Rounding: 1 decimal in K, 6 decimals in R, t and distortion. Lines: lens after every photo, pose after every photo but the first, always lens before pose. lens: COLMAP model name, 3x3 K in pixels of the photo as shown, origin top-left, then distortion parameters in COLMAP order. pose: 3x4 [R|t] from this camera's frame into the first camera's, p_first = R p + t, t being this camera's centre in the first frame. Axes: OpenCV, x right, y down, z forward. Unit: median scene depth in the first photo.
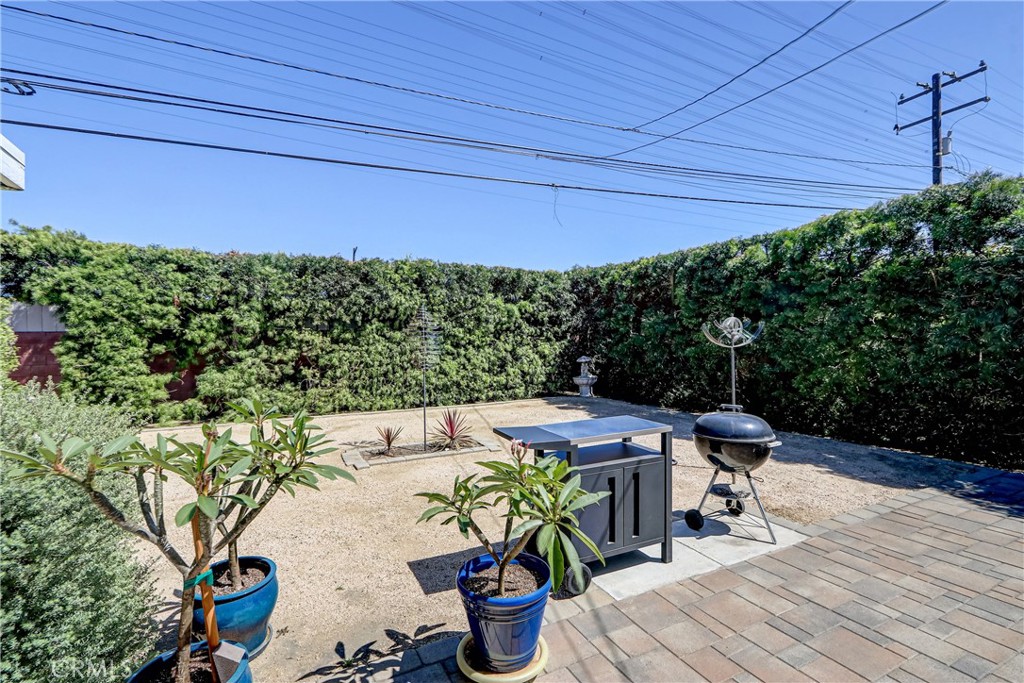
lens RADIAL K [[468.4, 0, 487.8], [0, 468.4, 351.1], [0, 0, 1]] dist [-0.001902, 0.001050]
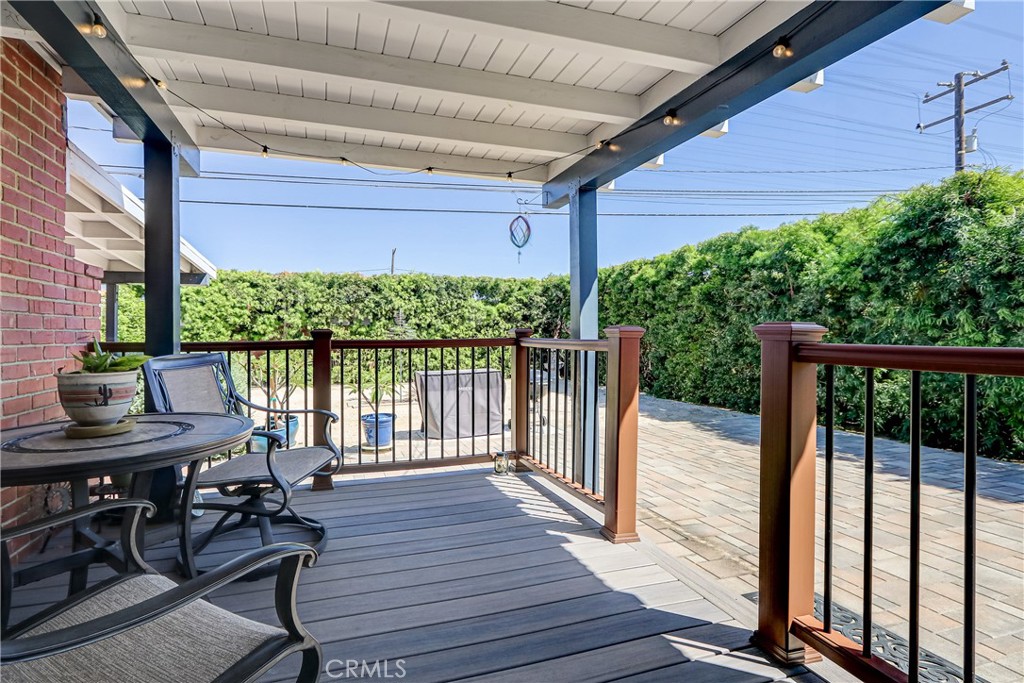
lens RADIAL K [[510.9, 0, 515.9], [0, 510.9, 338.9], [0, 0, 1]] dist [0.000573, 0.000275]
pose [[0.996433, 0.006409, -0.084143, 0.290311], [-0.007703, 0.999857, -0.015063, 0.015052], [0.084034, 0.015657, 0.996340, -0.493287]]
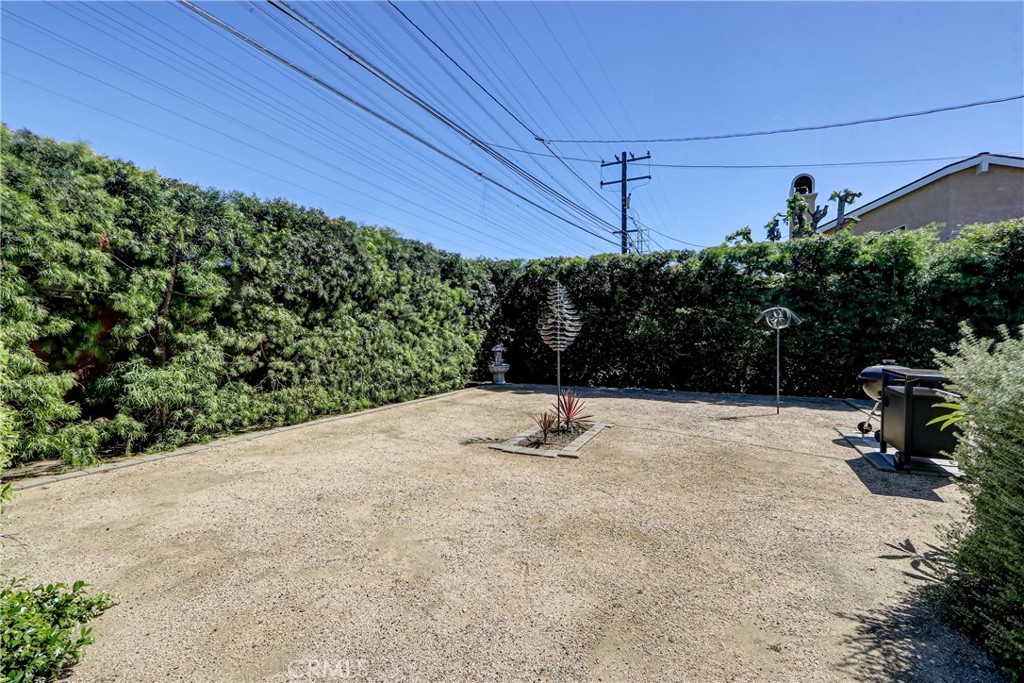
lens RADIAL K [[468.4, 0, 532.3], [0, 468.4, 341.5], [0, 0, 1]] dist [-0.001902, 0.001050]
pose [[0.773557, -0.001444, 0.633725, -0.514895], [0.011447, 0.999866, -0.011695, 0.021107], [-0.633623, 0.016301, 0.773470, 0.198687]]
